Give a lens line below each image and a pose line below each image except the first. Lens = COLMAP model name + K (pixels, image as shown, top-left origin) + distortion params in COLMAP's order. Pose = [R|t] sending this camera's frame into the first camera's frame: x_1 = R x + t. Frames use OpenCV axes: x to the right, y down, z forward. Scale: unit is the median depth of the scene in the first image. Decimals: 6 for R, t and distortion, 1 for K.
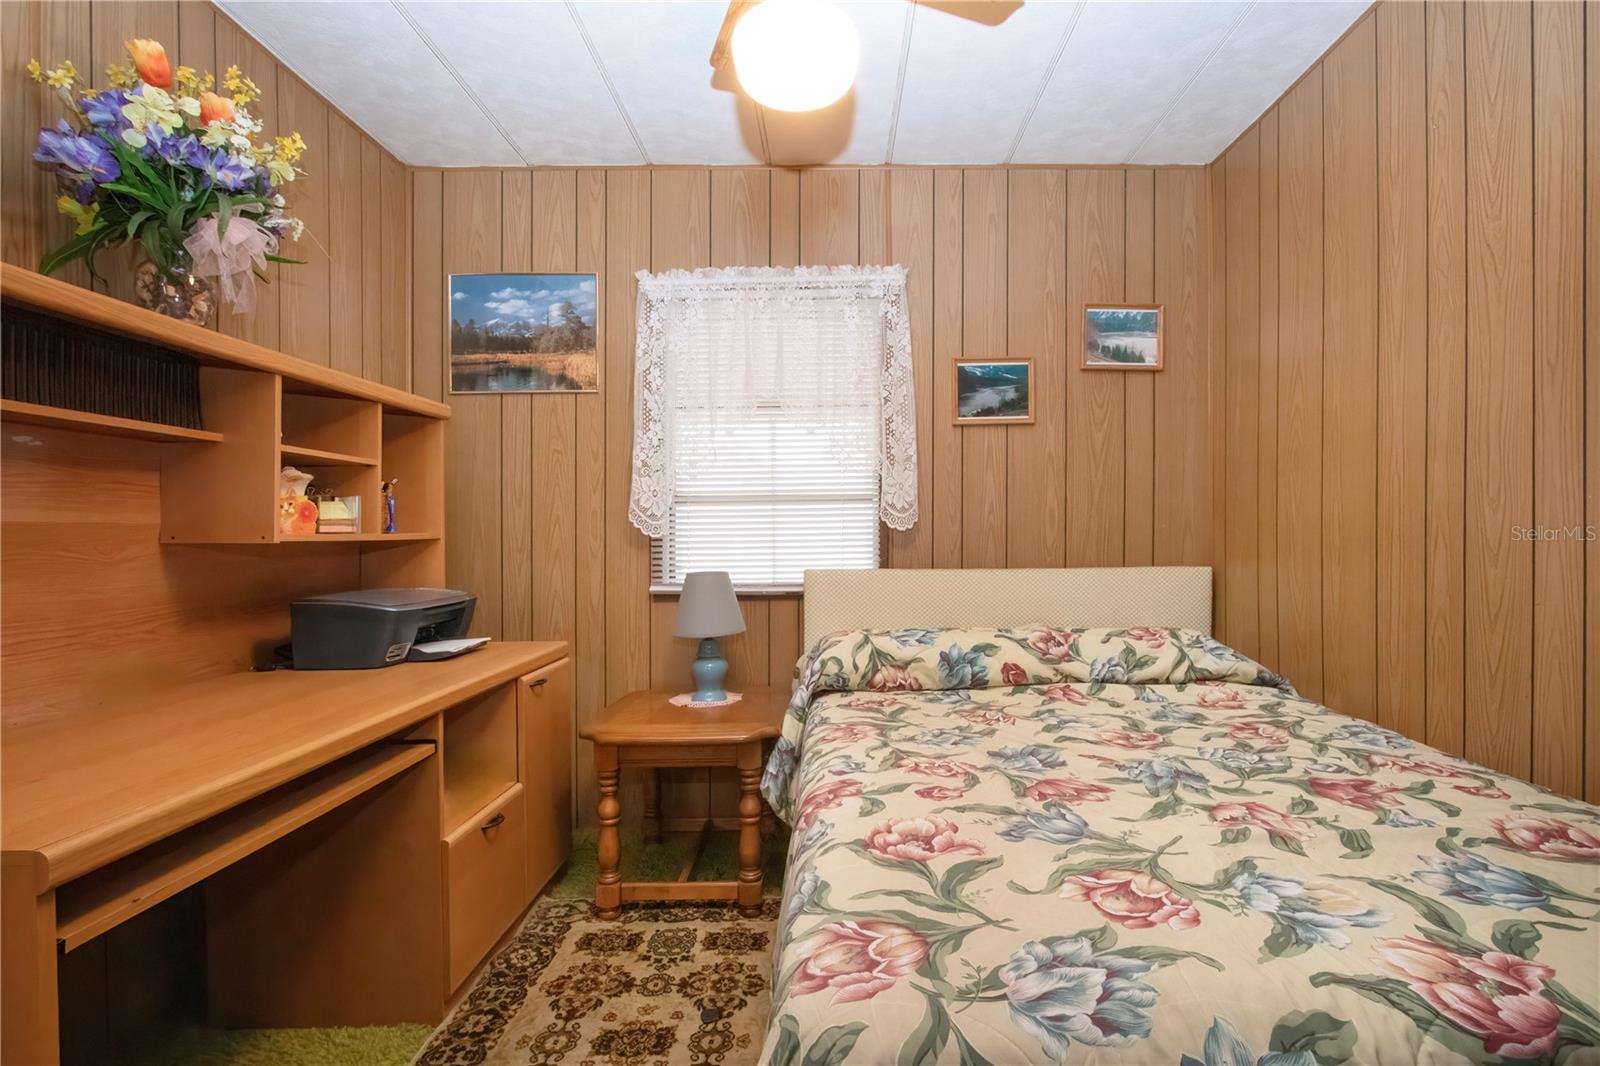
lens RADIAL K [[764.9, 0, 837.4], [0, 764.9, 534.4], [0, 0, 1]] dist [-0.015852, 0.000478]
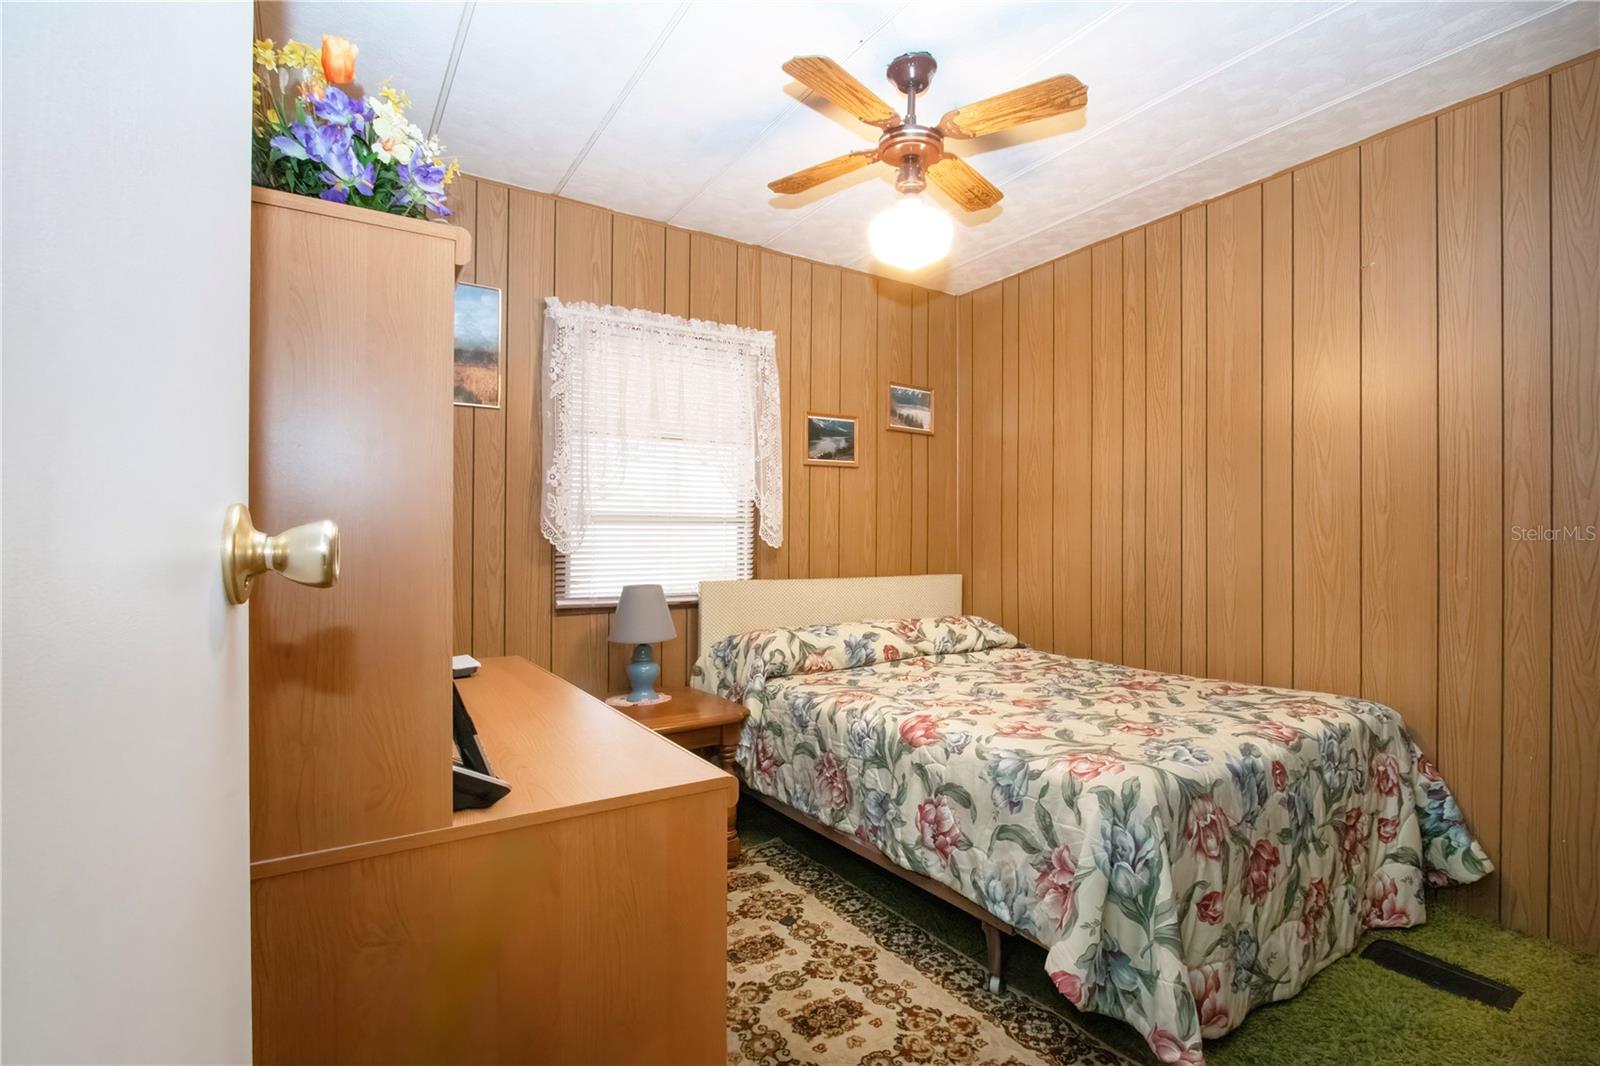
lens RADIAL K [[775.7, 0, 869.2], [0, 775.7, 539.7], [0, 0, 1]] dist [-0.015678, 0.002841]
pose [[0.817769, 0.010236, 0.575456, -0.611496], [-0.003065, 0.999905, -0.013431, -0.003069], [-0.575539, 0.009220, 0.817723, -0.127930]]
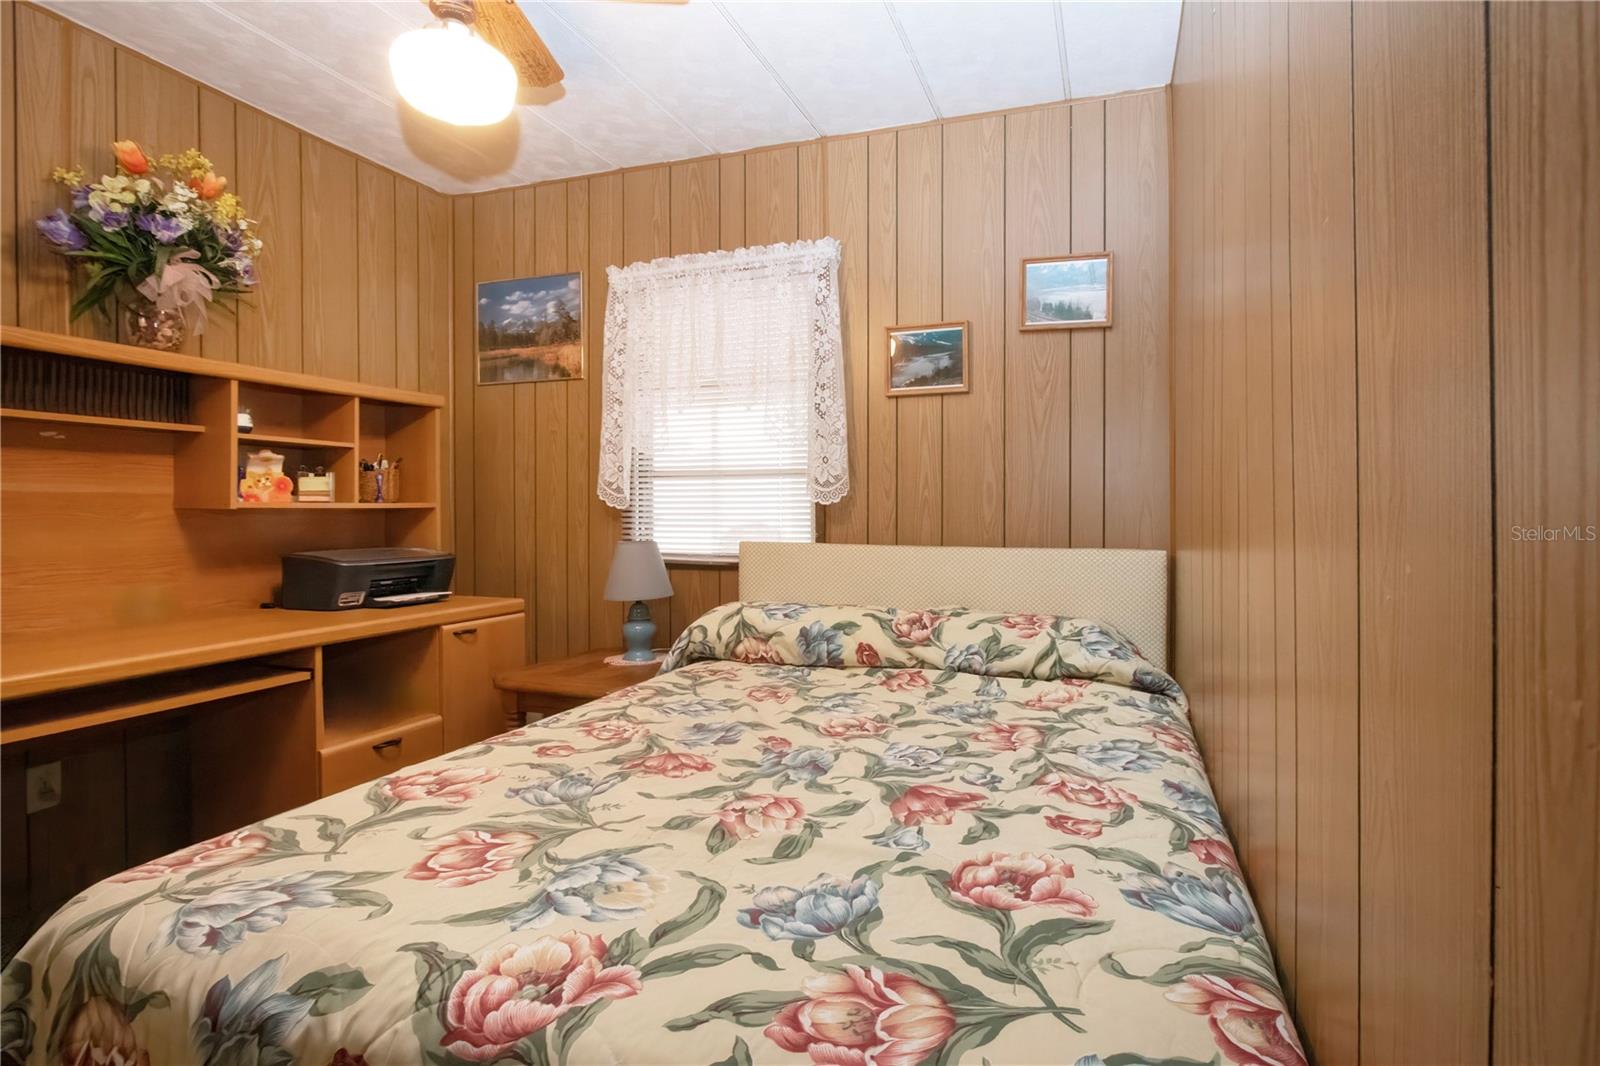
lens RADIAL K [[775.7, 0, 868.4], [0, 775.7, 508.1], [0, 0, 1]] dist [-0.015678, 0.002841]
pose [[0.947047, 0.011017, -0.320906, 0.542737], [-0.011241, 0.999936, 0.001155, -0.003164], [0.320898, 0.002514, 0.947110, 0.075101]]
